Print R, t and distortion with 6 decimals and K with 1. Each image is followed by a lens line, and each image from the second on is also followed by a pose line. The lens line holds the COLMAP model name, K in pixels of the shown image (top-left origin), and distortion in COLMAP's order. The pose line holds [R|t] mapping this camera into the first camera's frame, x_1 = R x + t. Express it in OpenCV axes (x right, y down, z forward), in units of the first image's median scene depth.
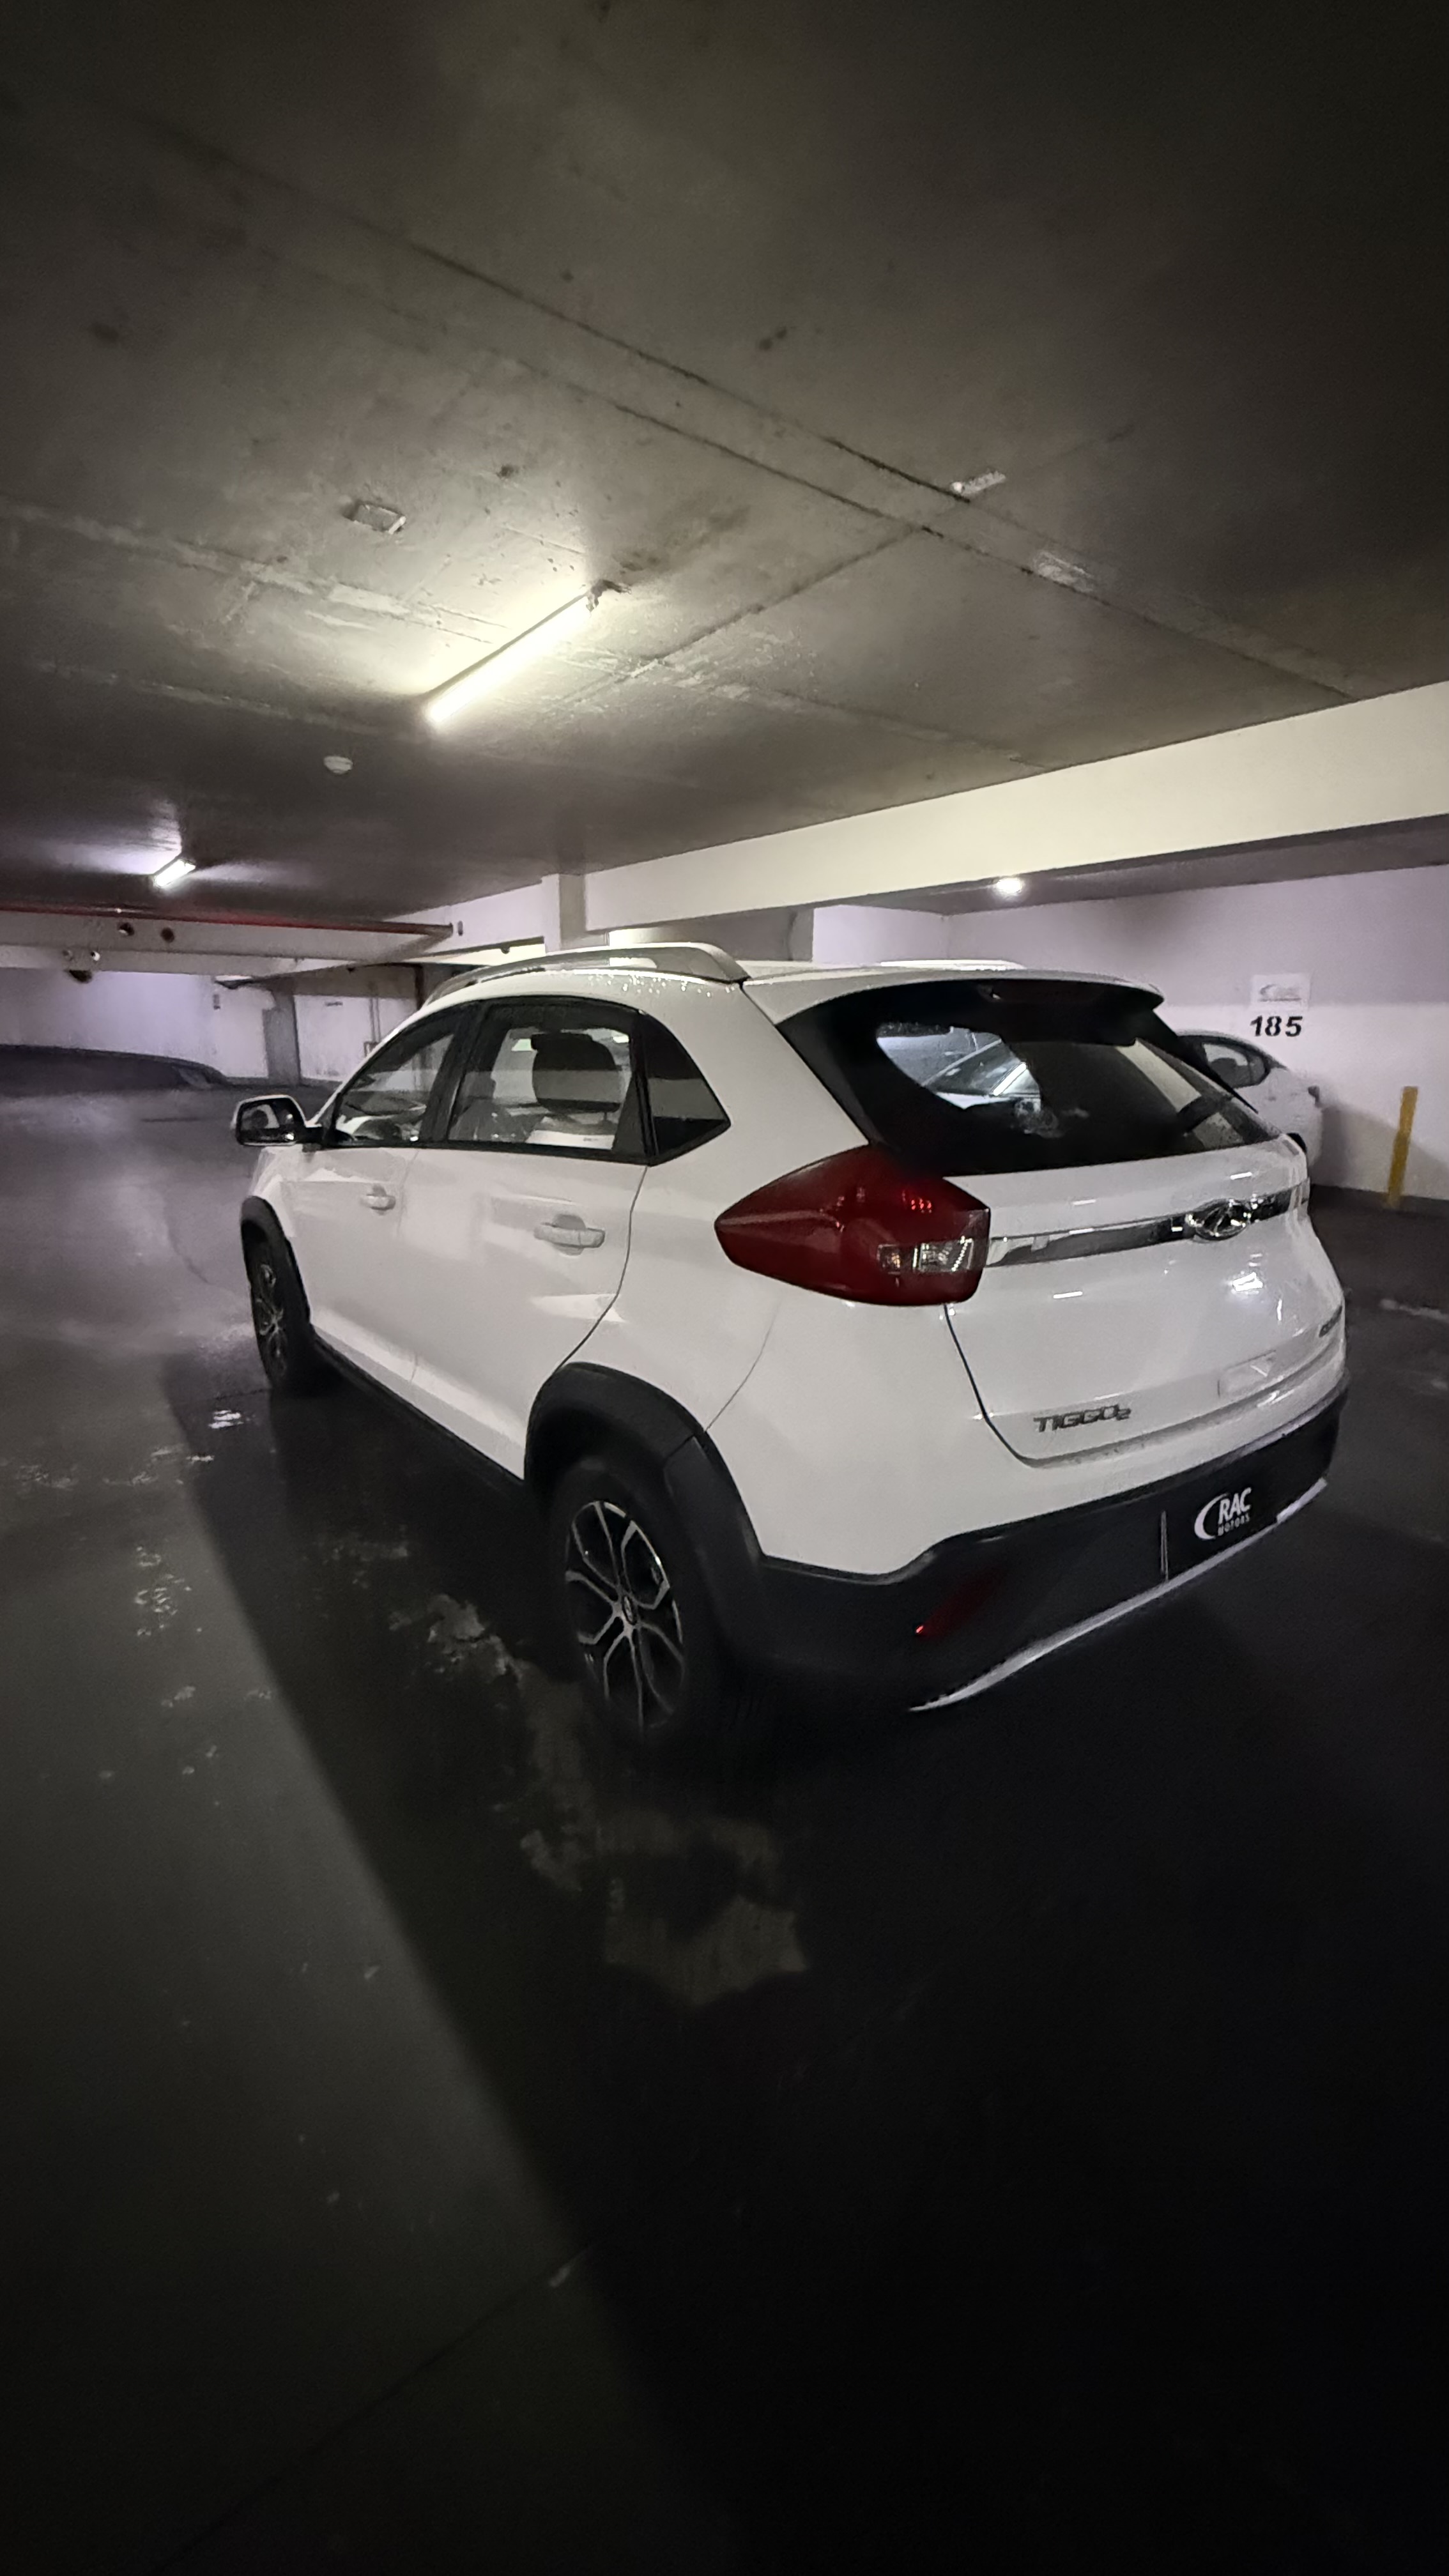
lens RADIAL K [[1022.1, 0, 727.2], [0, 1022.1, 1279.7], [0, 0, 1]] dist [-0.000679, 0.000287]
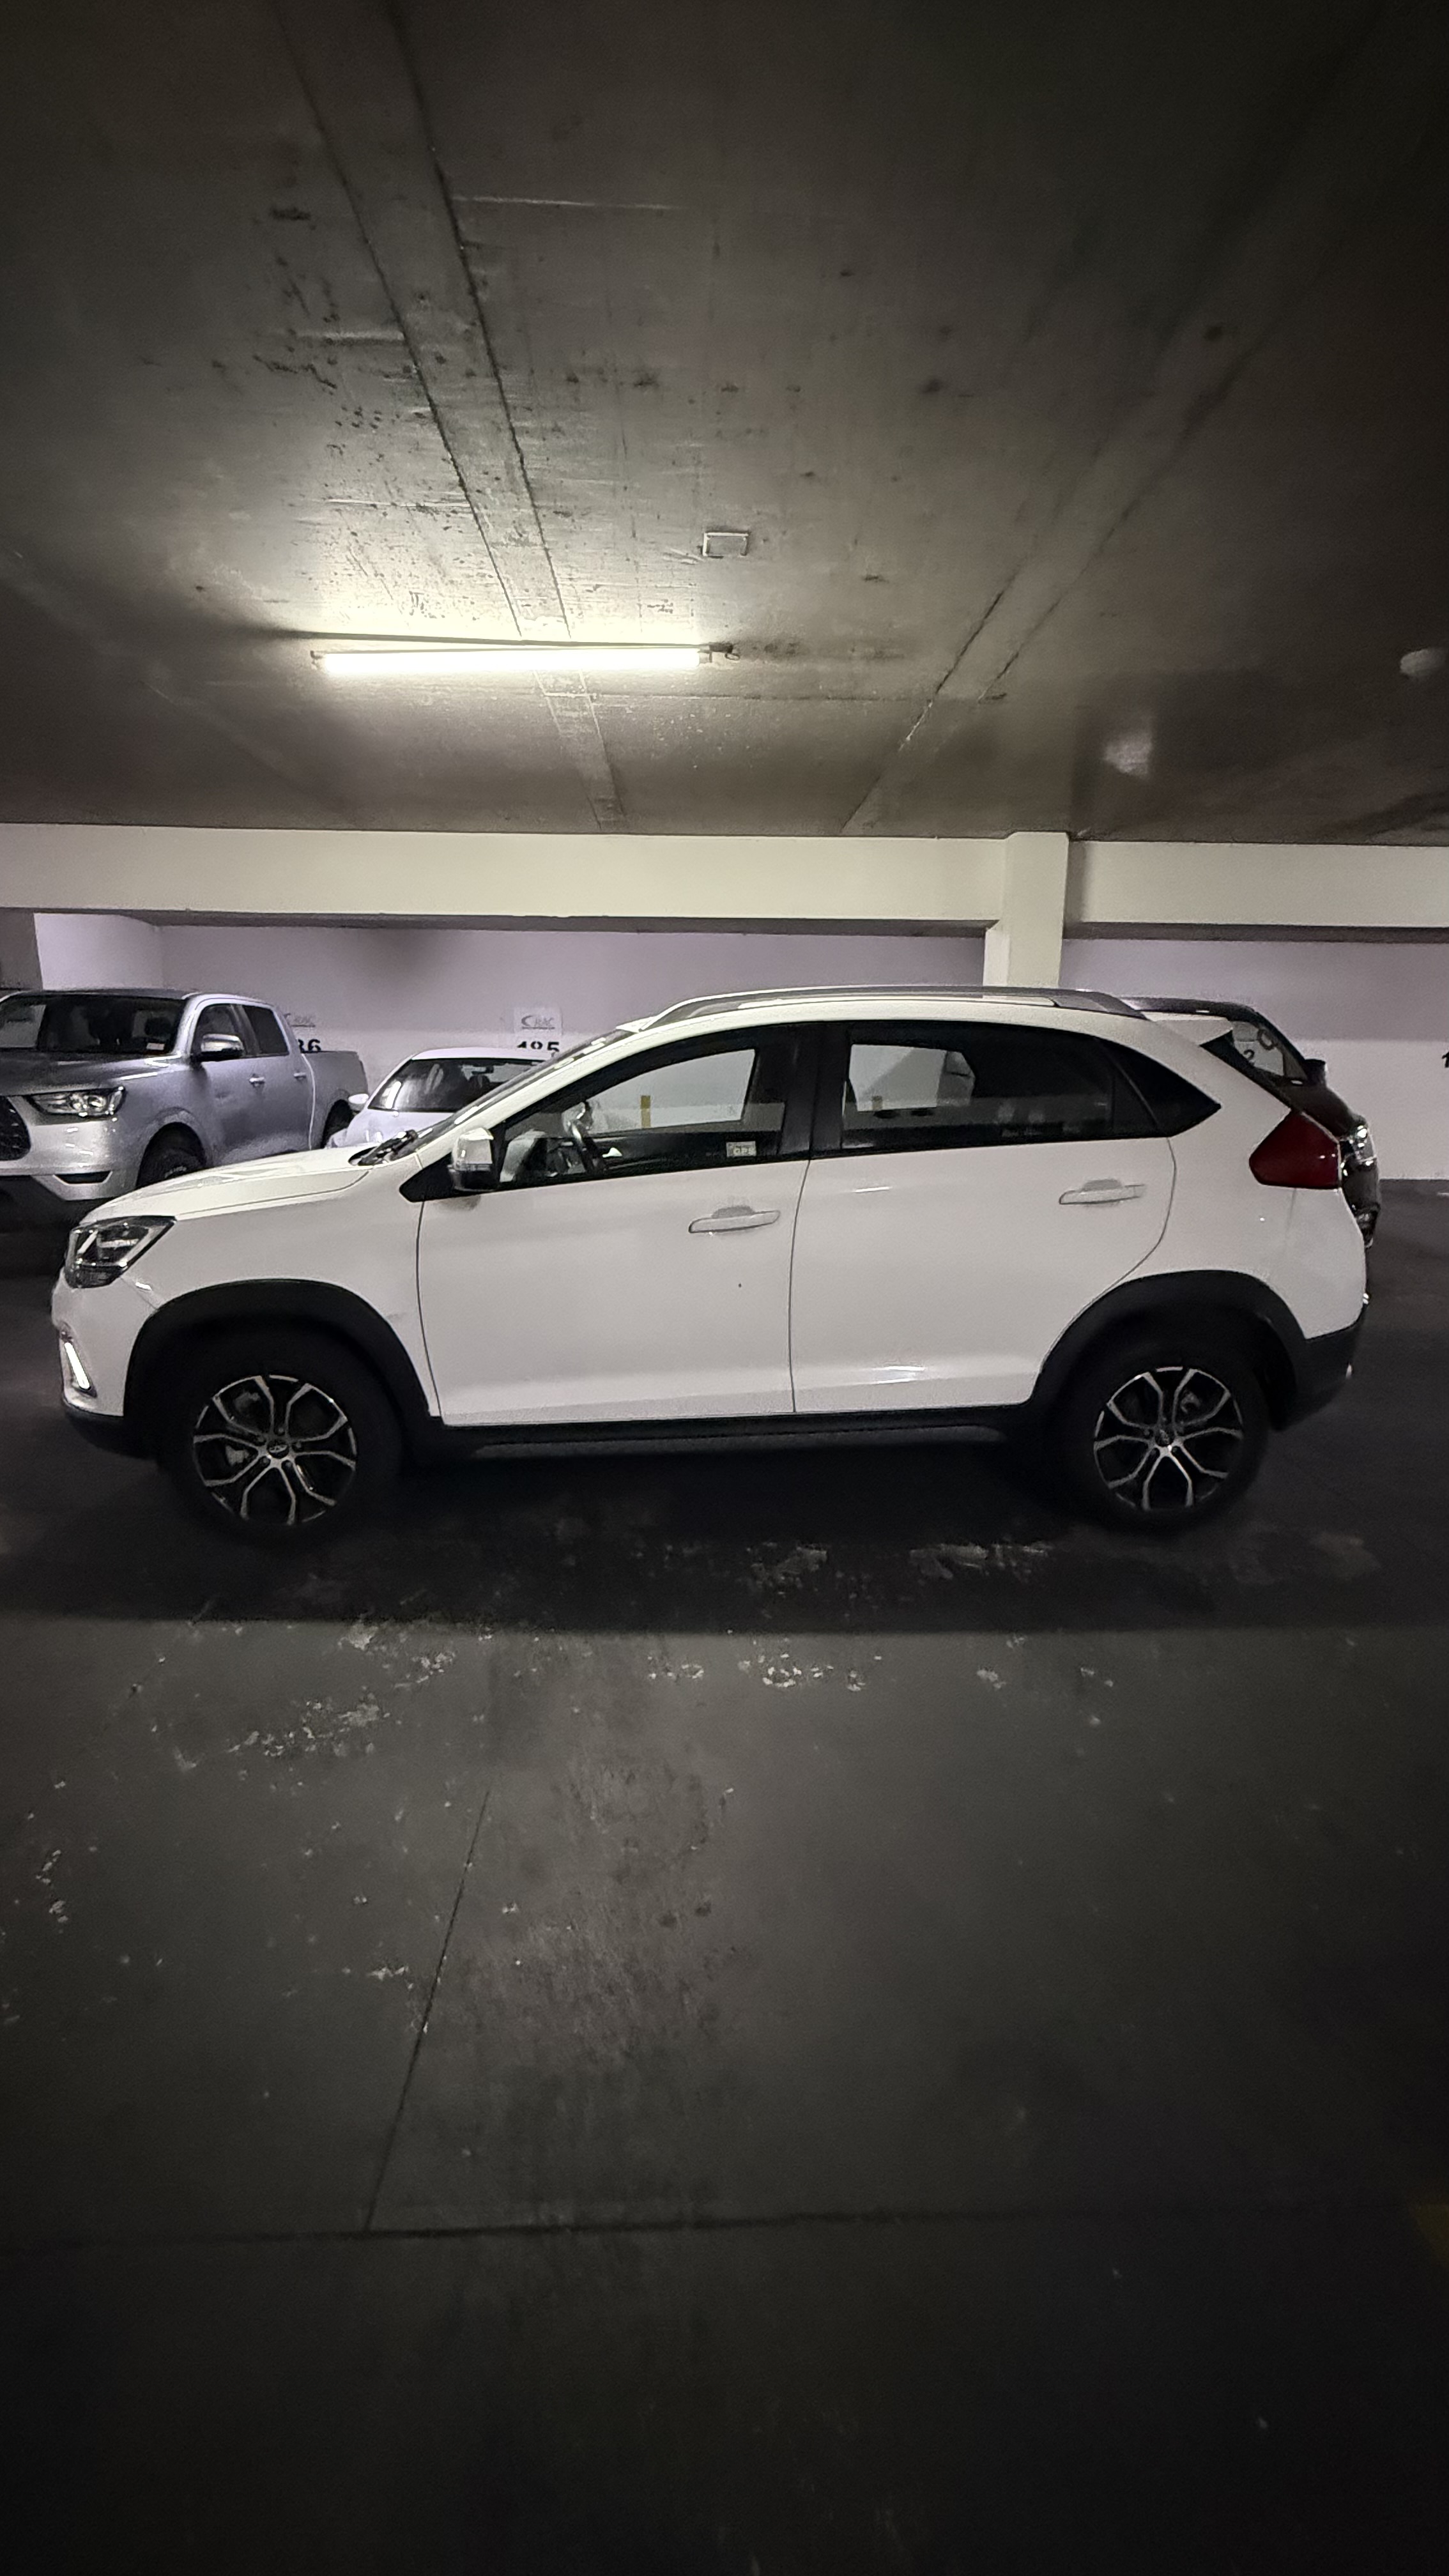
lens RADIAL K [[1022.1, 0, 728.9], [0, 1022.1, 1282.2], [0, 0, 1]] dist [-0.000679, 0.000287]
pose [[0.561967, -0.181098, 0.807091, -1.117971], [0.197016, 0.976962, 0.082035, -0.100587], [-0.803354, 0.112909, 0.584700, 0.424982]]
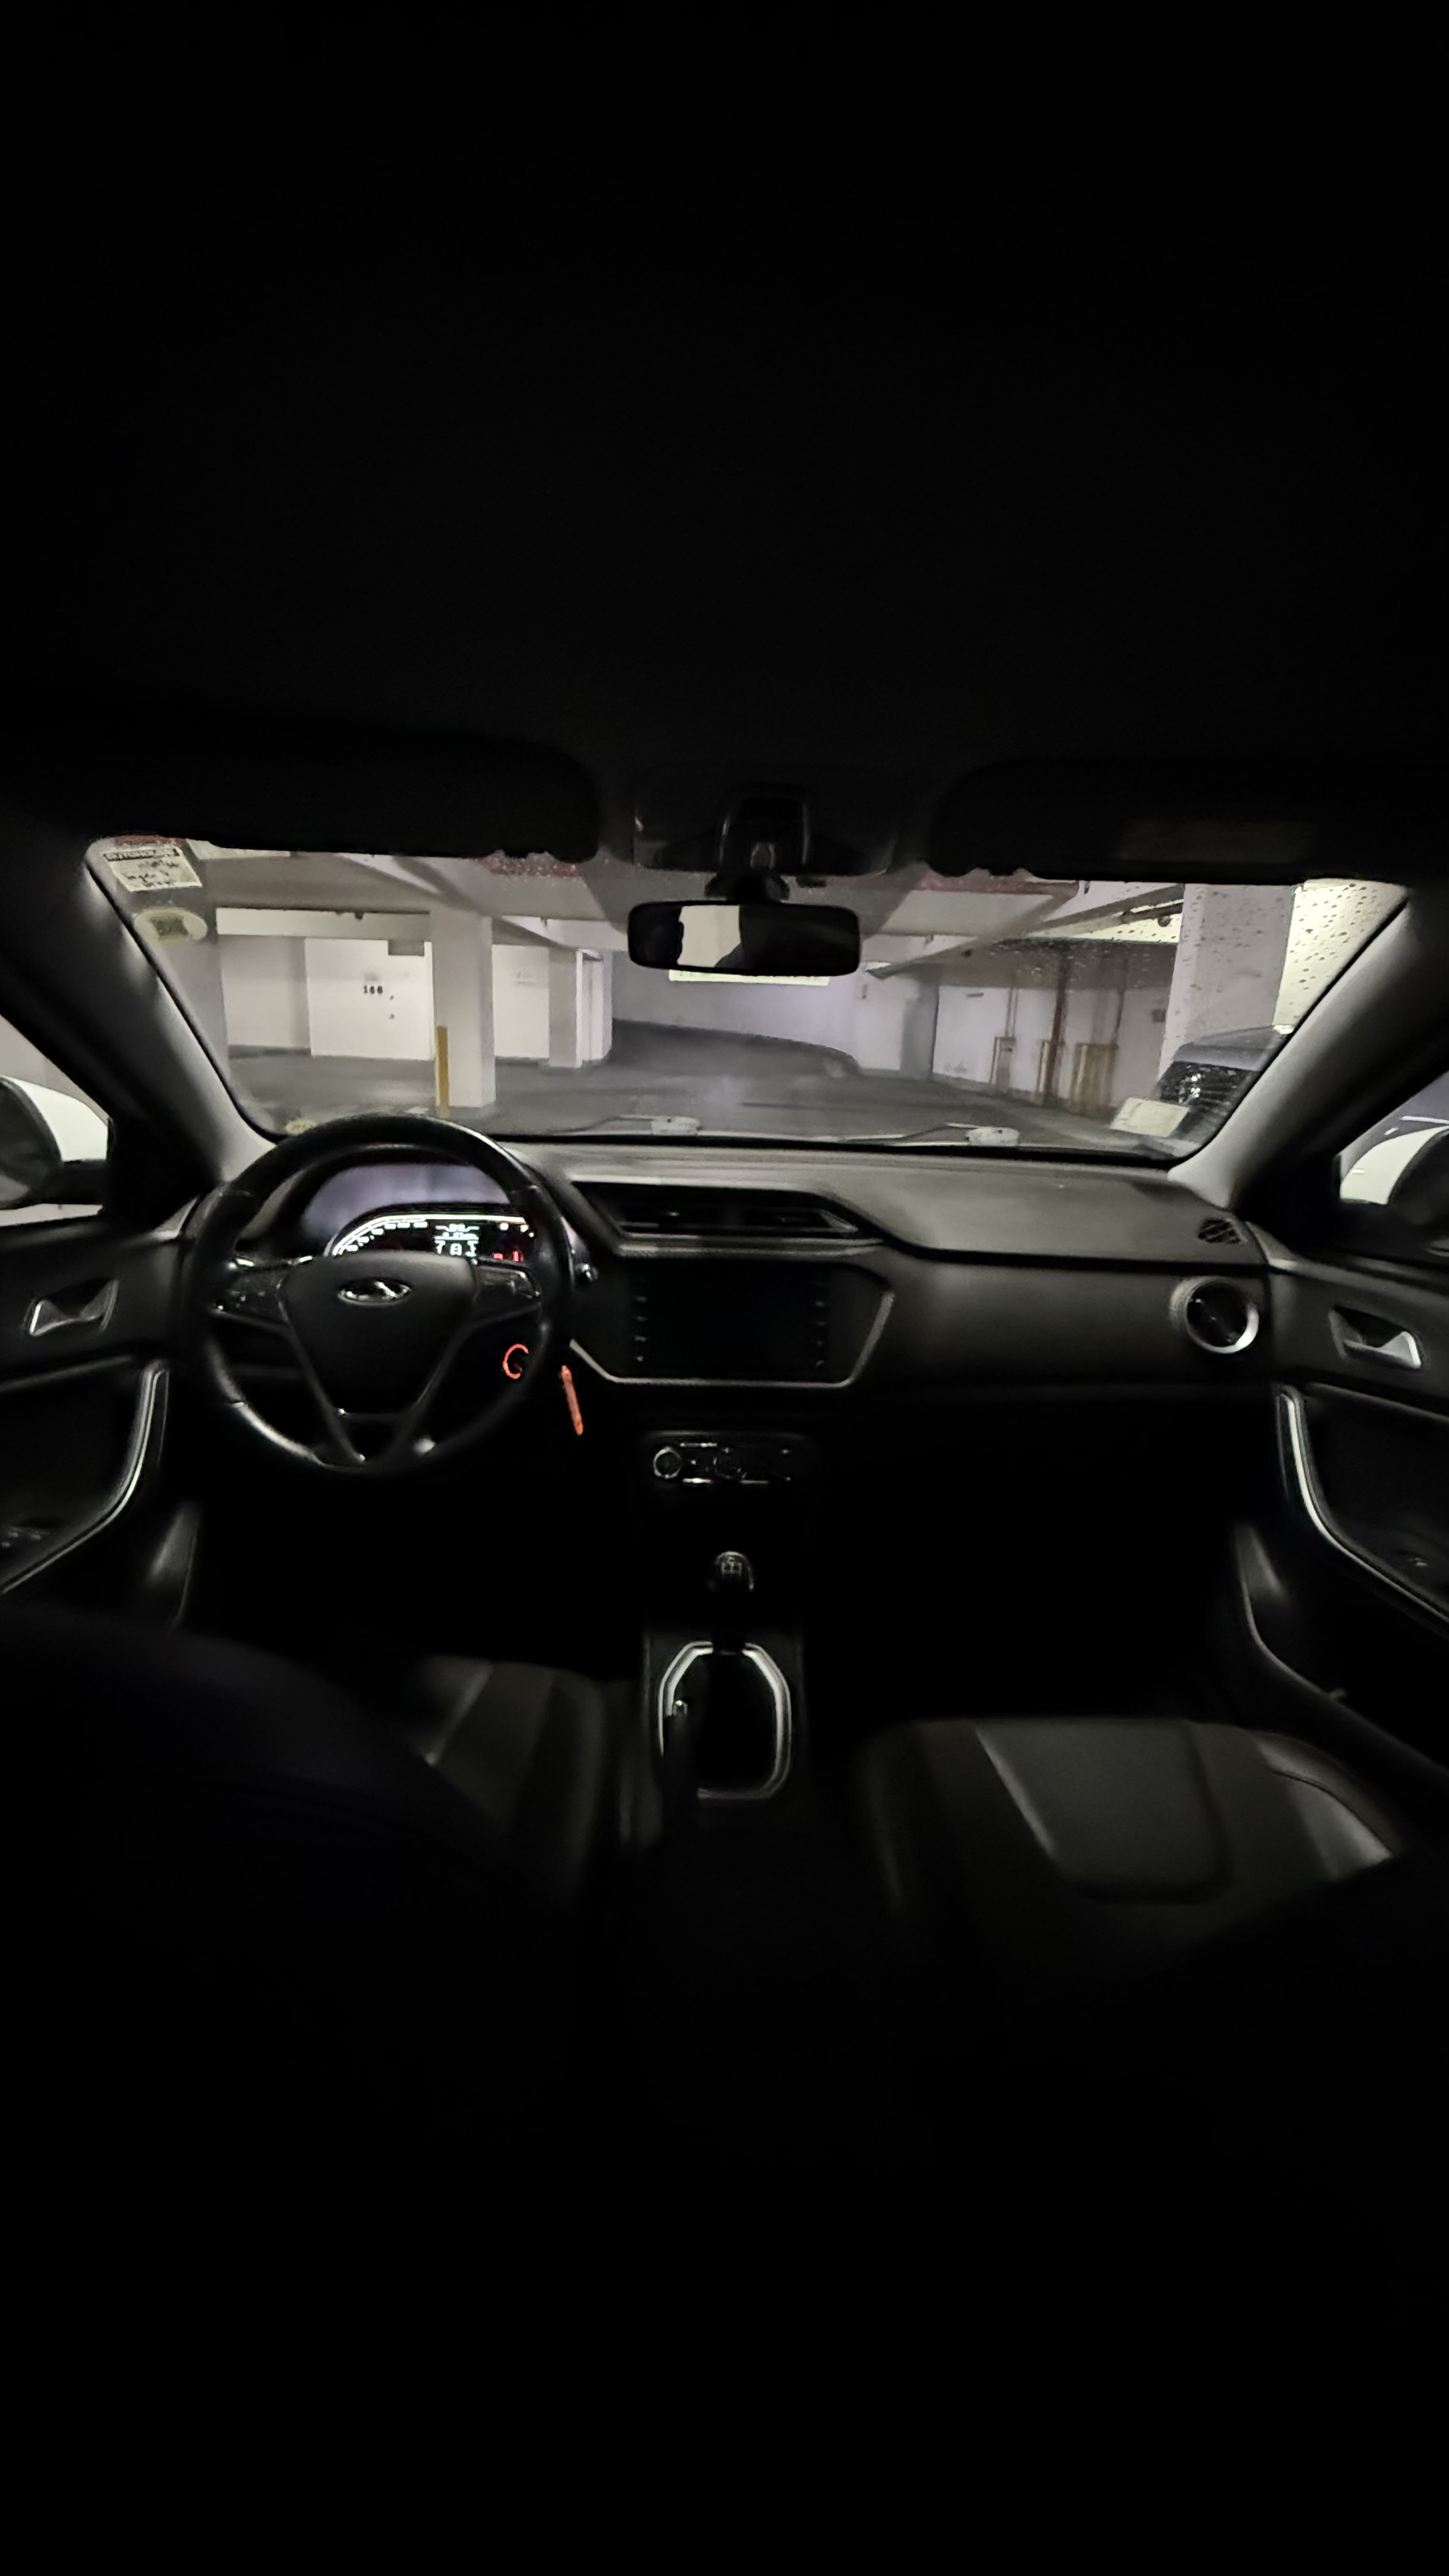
lens RADIAL K [[1022.1, 0, 720.4], [0, 1022.1, 1287.3], [0, 0, 1]] dist [-0.000679, 0.000287]
pose [[0.806085, 0.175960, -0.565035, -0.011150], [-0.173046, 0.983128, 0.059291, -0.195612], [0.565934, 0.049983, 0.822934, 0.952183]]
